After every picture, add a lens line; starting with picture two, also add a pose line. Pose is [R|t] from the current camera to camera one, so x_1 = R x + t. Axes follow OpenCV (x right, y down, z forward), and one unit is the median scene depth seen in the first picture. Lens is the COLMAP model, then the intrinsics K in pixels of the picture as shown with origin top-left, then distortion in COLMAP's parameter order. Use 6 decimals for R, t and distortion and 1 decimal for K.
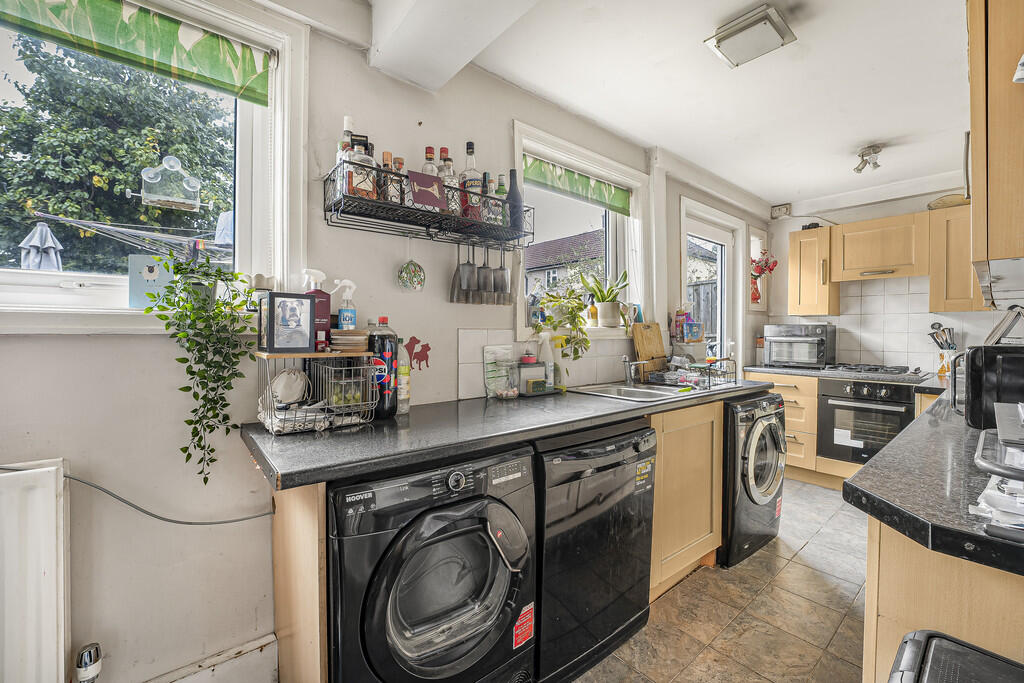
lens RADIAL K [[421.4, 0, 521.3], [0, 421.4, 336.4], [0, 0, 1]] dist [-0.014655, -0.000006]
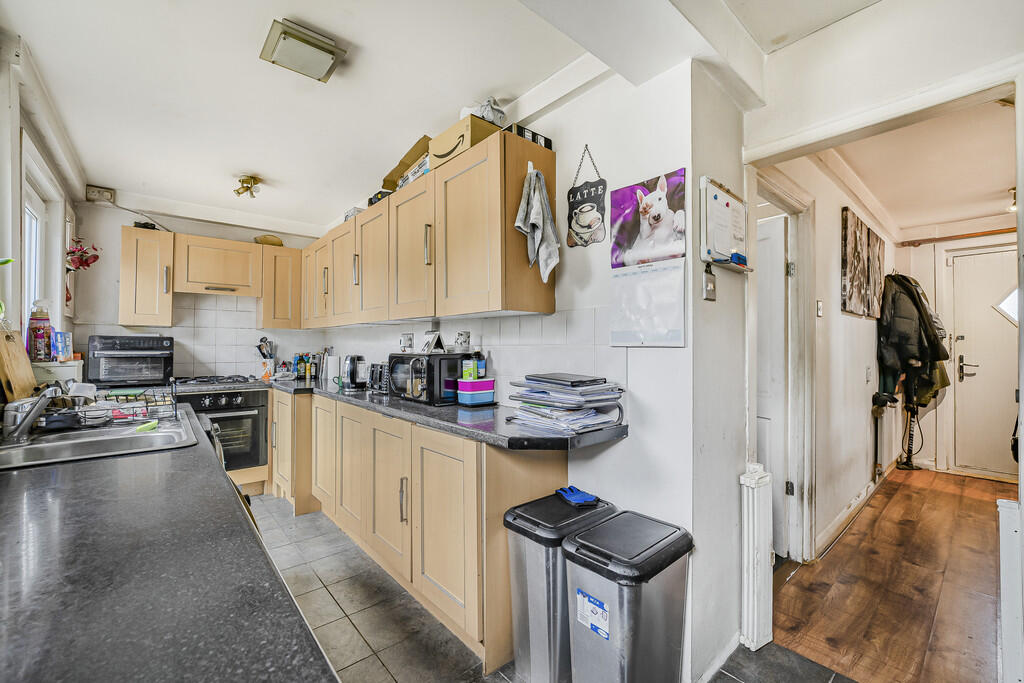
lens RADIAL K [[421.4, 0, 521.8], [0, 421.4, 338.1], [0, 0, 1]] dist [-0.014655, -0.000006]
pose [[-0.019306, 0.014257, 0.999712, -0.333231], [0.008844, 0.999862, -0.014088, -0.007918], [-0.999775, 0.008570, -0.019429, 0.365744]]
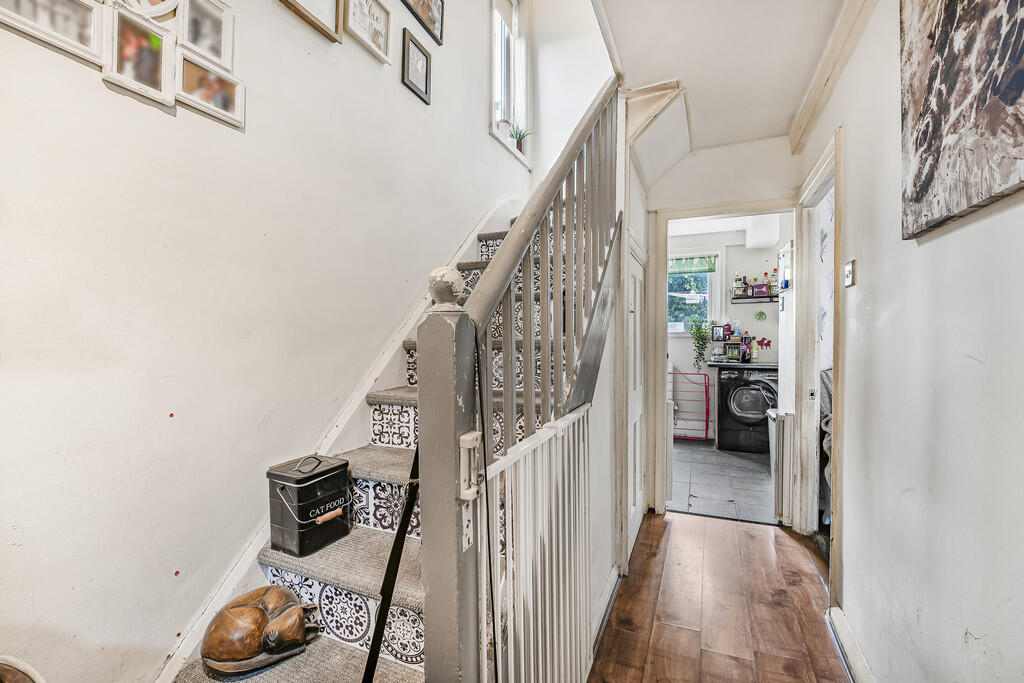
lens RADIAL K [[421.4, 0, 512.3], [0, 421.4, 339.6], [0, 0, 1]] dist [-0.014655, -0.000006]
pose [[0.433604, 0.002763, -0.901099, 0.792121], [-0.008300, 0.999965, -0.000928, 0.015258], [0.901065, 0.007882, 0.433612, -0.891469]]
